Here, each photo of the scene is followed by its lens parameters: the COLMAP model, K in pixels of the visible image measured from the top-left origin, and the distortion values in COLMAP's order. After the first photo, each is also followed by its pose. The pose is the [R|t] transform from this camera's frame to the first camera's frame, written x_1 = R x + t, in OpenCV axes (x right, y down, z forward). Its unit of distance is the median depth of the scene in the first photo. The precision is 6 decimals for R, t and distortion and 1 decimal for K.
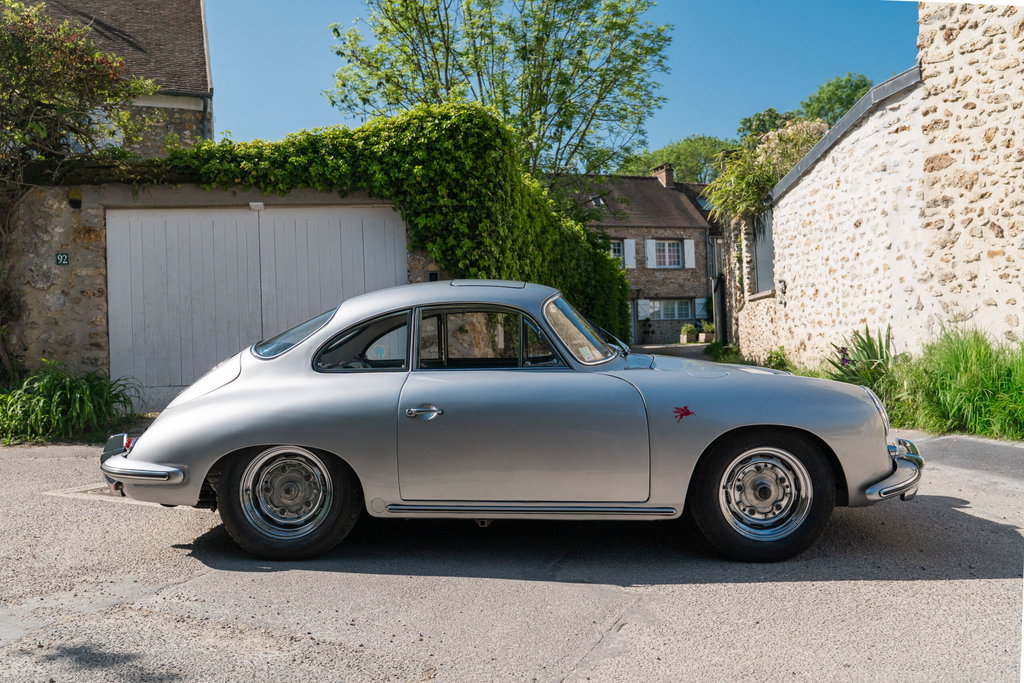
lens RADIAL K [[886.4, 0, 543.4], [0, 886.4, 341.5], [0, 0, 1]] dist [-0.026964, 0.020810]
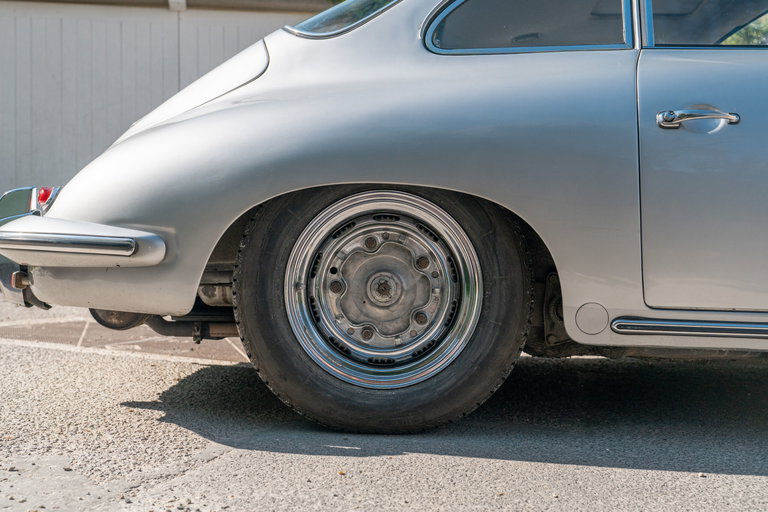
lens RADIAL K [[842.1, 0, 383.5], [0, 842.1, 254.2], [0, 0, 1]] dist [0.009119, 0.000000]
pose [[0.999581, 0.028444, -0.005316, -0.132824], [-0.028470, 0.999583, -0.004845, 0.070812], [0.005176, 0.004995, 0.999974, 0.252706]]
